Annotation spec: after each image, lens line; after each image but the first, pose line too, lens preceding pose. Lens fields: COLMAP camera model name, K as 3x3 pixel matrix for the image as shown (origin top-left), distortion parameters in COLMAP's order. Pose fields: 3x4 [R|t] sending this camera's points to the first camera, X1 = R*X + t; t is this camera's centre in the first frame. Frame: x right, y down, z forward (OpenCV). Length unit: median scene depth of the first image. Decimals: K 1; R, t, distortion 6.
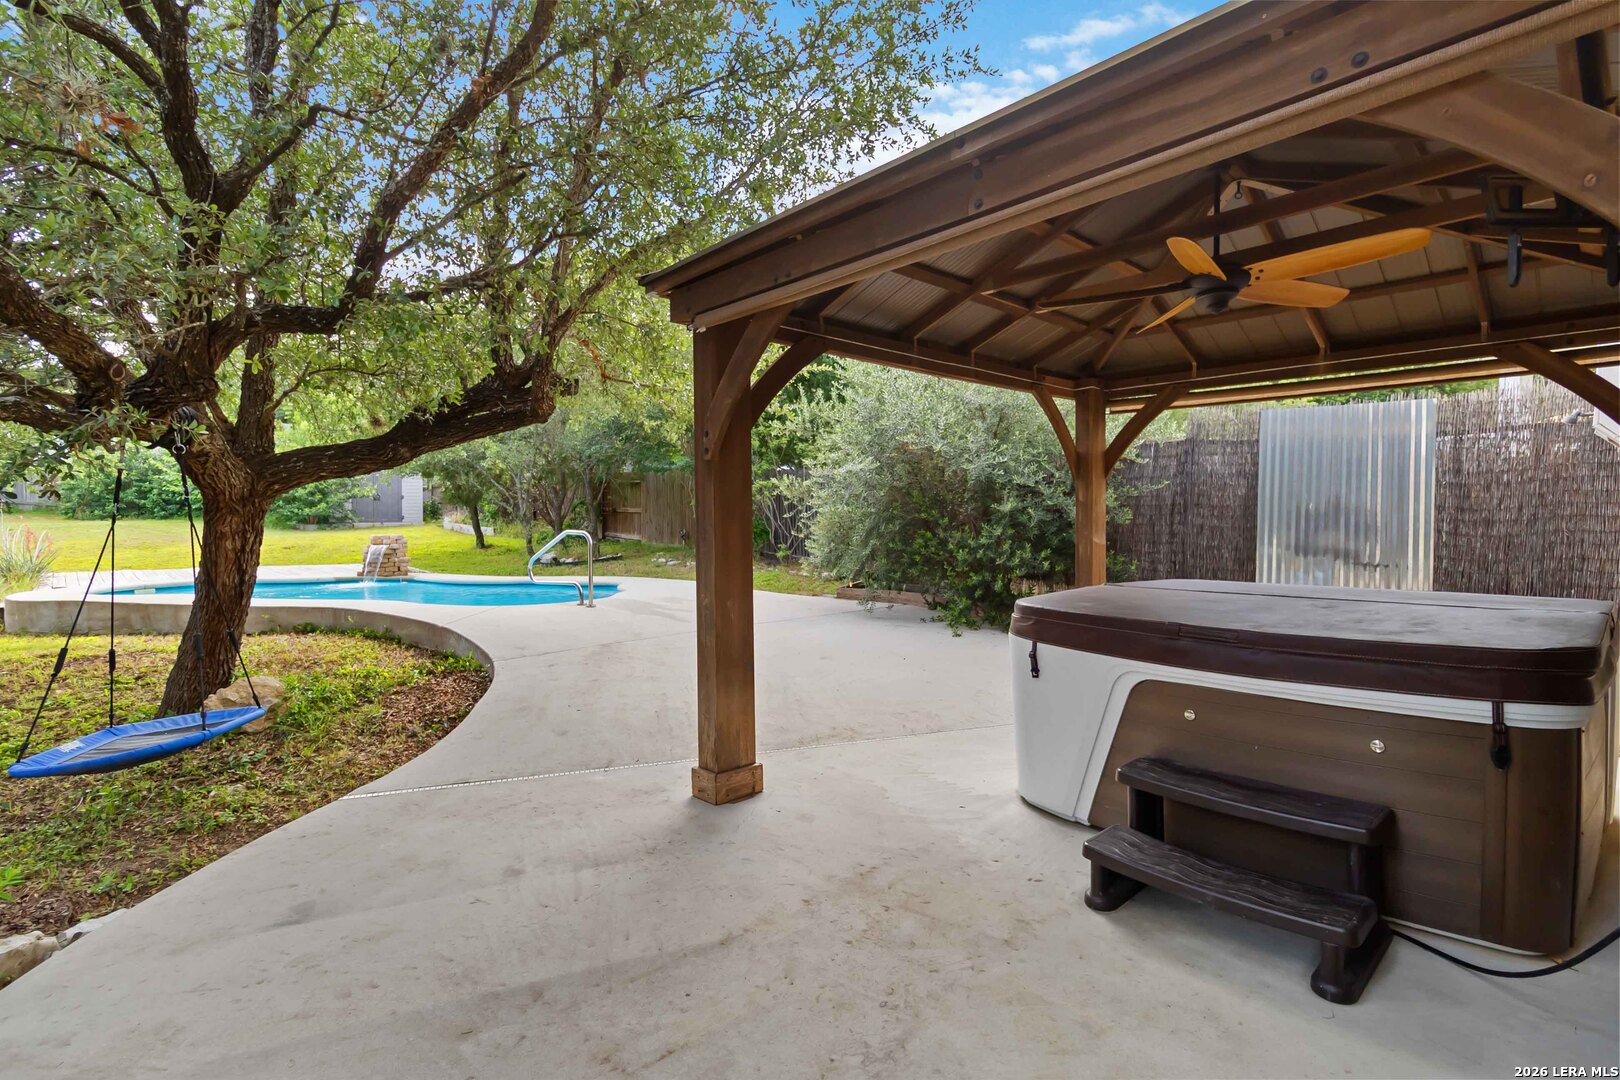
lens RADIAL K [[763.2, 0, 816.3], [0, 763.2, 524.4], [0, 0, 1]] dist [0.002100, 0.000090]
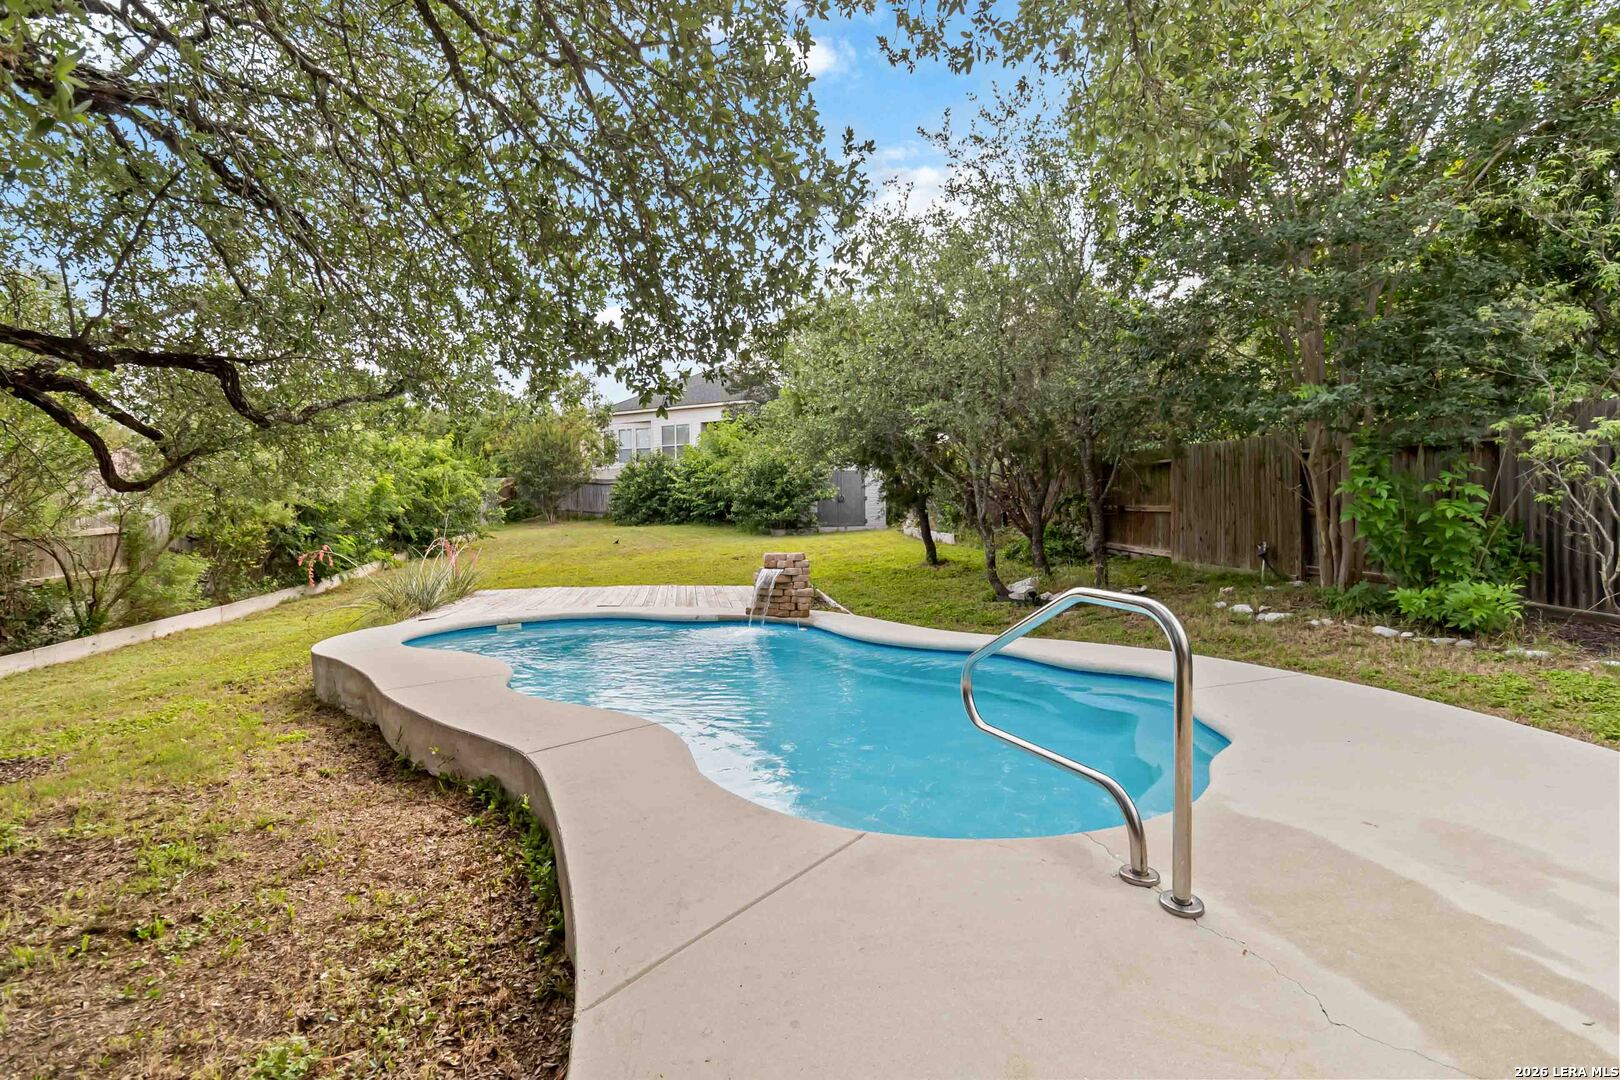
lens RADIAL K [[763.2, 0, 816.3], [0, 763.2, 524.4], [0, 0, 1]] dist [0.002100, 0.000090]
pose [[0.823254, -0.006792, -0.567633, -0.114448], [0.008005, 0.999968, -0.000355, -0.007700], [0.567617, -0.004252, 0.823282, 0.332276]]
